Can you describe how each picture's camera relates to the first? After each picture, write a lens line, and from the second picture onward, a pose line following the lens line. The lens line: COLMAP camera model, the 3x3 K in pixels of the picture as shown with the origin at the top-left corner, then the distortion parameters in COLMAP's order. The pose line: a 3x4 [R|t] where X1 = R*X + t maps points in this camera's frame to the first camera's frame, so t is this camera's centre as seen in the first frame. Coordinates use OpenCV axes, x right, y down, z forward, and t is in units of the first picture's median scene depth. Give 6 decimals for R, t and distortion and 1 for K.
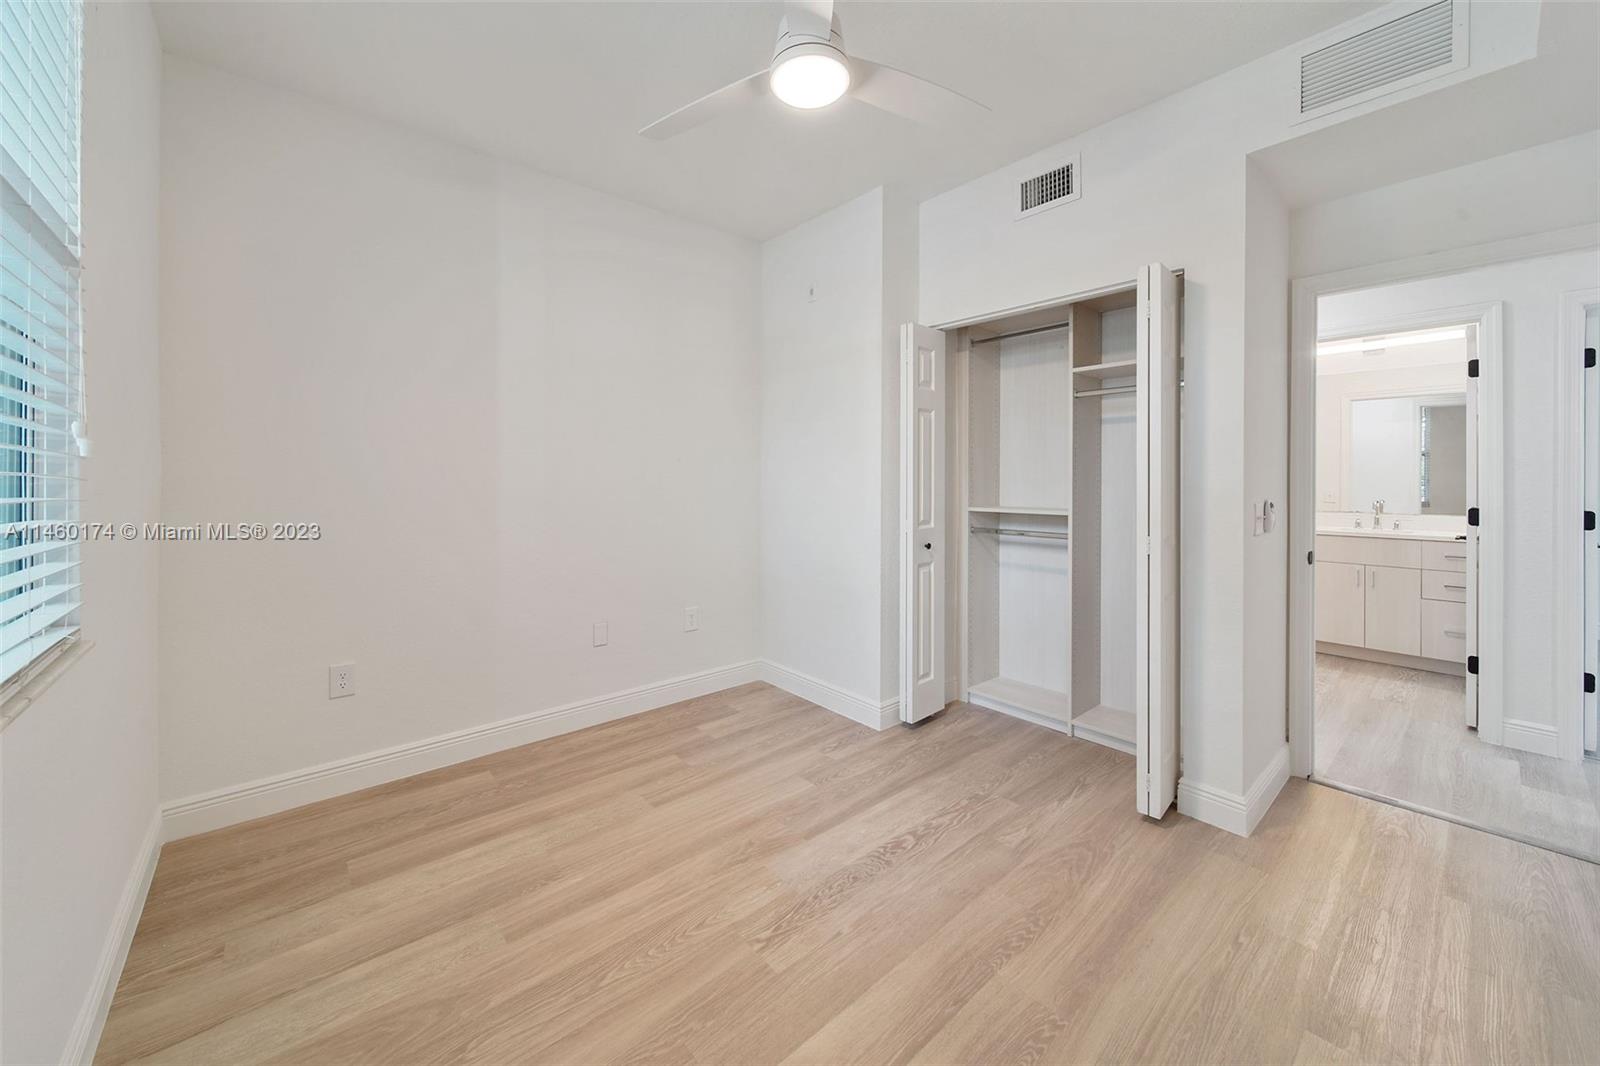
lens RADIAL K [[613.1, 0, 795.4], [0, 613.1, 475.7], [0, 0, 1]] dist [0.000498, -0.000378]
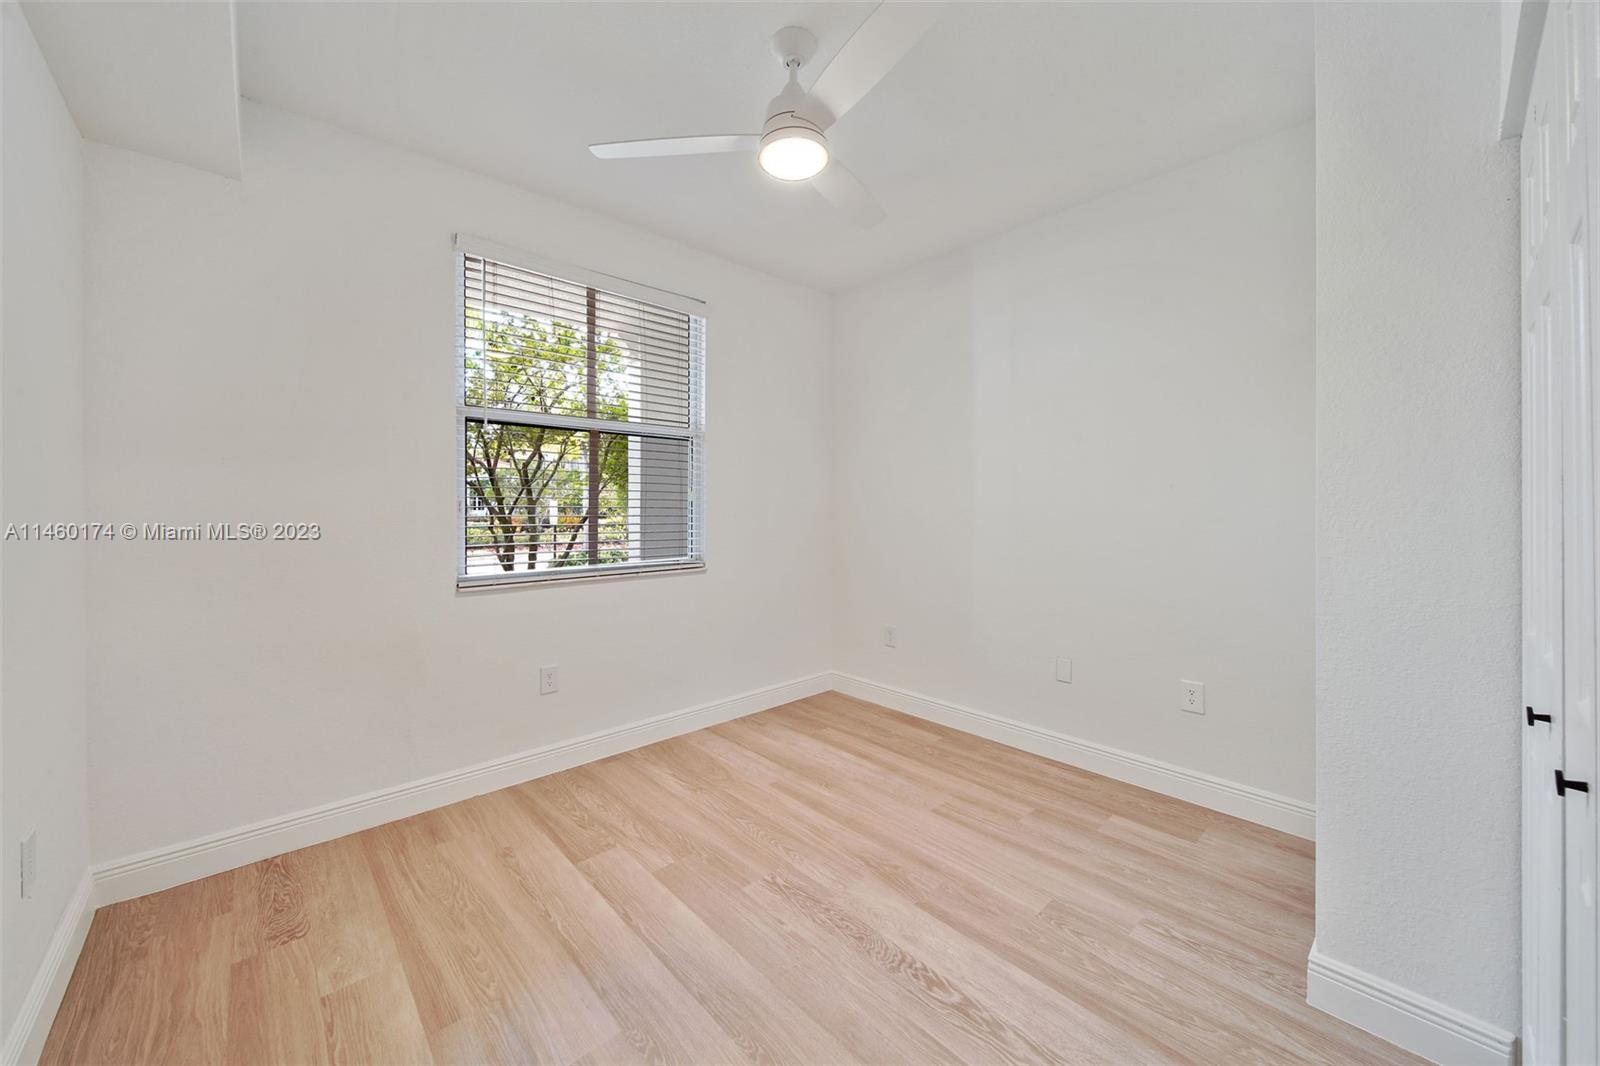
lens RADIAL K [[613.1, 0, 796.7], [0, 613.1, 521.9], [0, 0, 1]] dist [0.000498, -0.000378]
pose [[0.002911, 0.025070, -0.999681, 0.882701], [0.005347, 0.999671, 0.025086, -0.012096], [0.999981, -0.005419, 0.002776, 0.771442]]
